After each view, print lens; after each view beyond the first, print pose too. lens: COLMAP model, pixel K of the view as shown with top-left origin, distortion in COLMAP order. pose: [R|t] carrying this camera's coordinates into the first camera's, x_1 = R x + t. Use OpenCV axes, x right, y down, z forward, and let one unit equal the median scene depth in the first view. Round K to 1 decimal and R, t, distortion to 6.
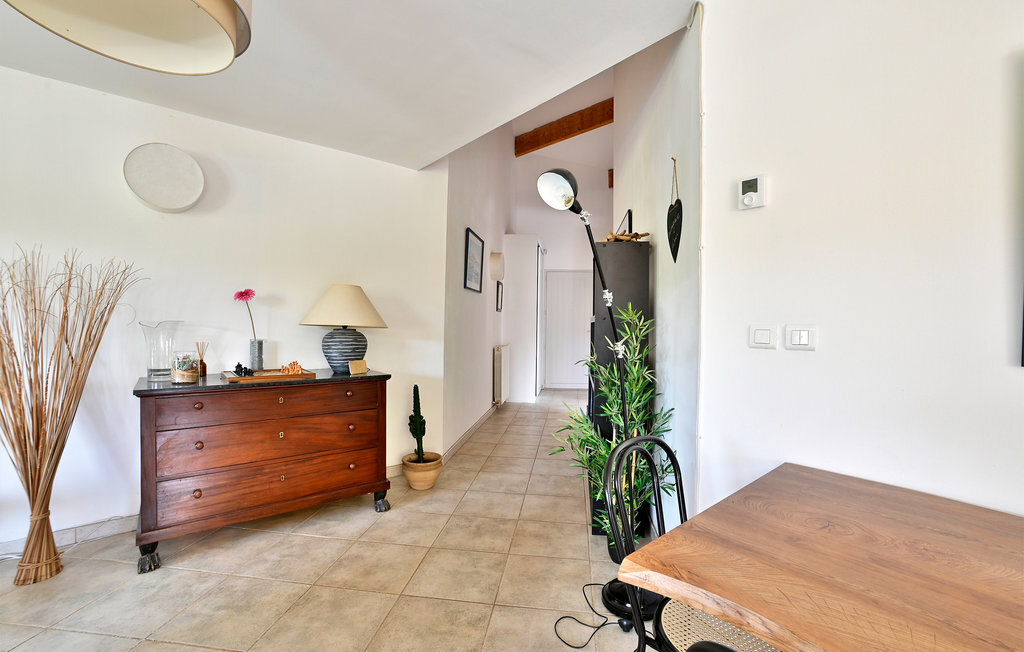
lens RADIAL K [[447.2, 0, 507.3], [0, 447.2, 331.8], [0, 0, 1]] dist [-0.012523, 0.004385]
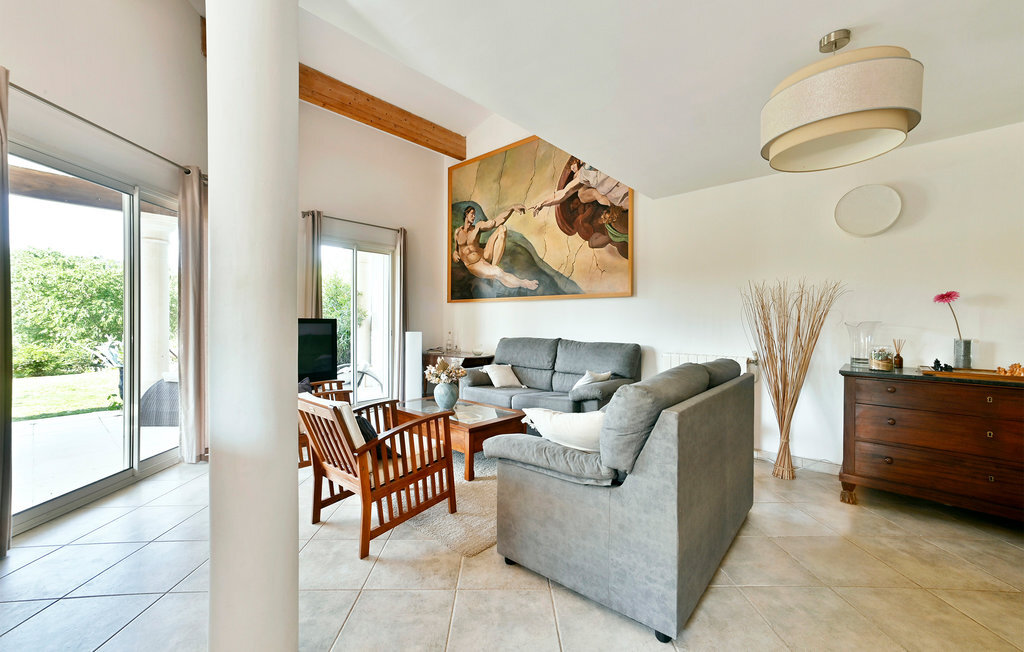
lens RADIAL K [[416.5, 0, 515.6], [0, 416.5, 329.4], [0, 0, 1]] dist [0.005290, 0.002364]
pose [[0.190087, 0.001369, -0.981766, 0.241011], [-0.008810, 0.999961, -0.000312, 0.007098], [0.981728, 0.008709, 0.190092, -0.241288]]
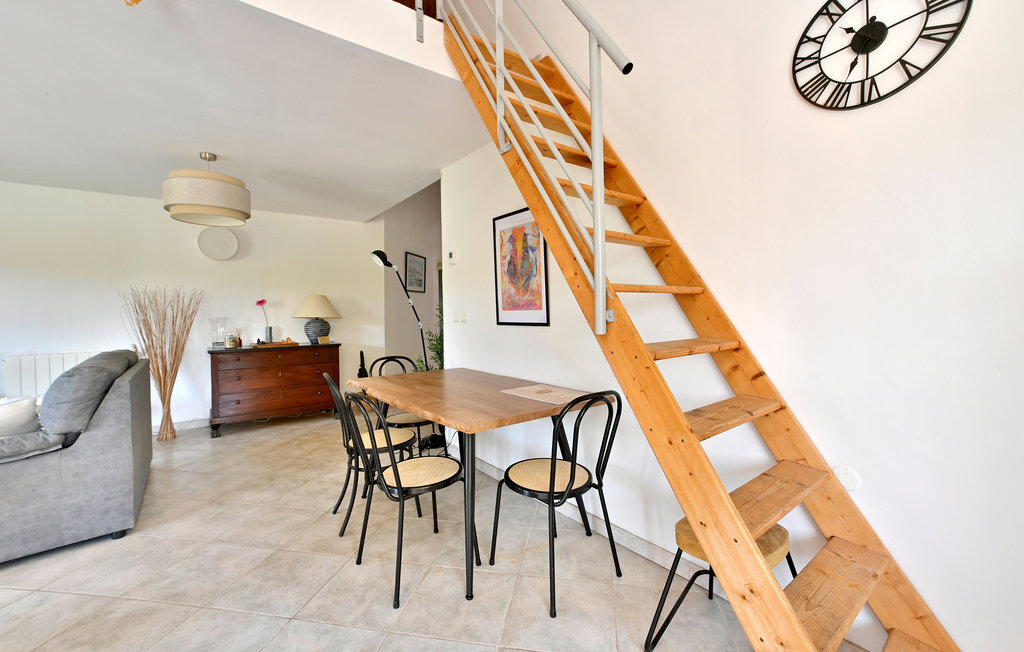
lens RADIAL K [[427.2, 0, 511.9], [0, 427.2, 318.1], [0, 0, 1]] dist [-0.011979, 0.002325]
pose [[0.998732, -0.026524, -0.042800, 0.583152], [0.026373, 0.999644, -0.004080, 0.019978], [0.042893, 0.002946, 0.999075, -0.802554]]
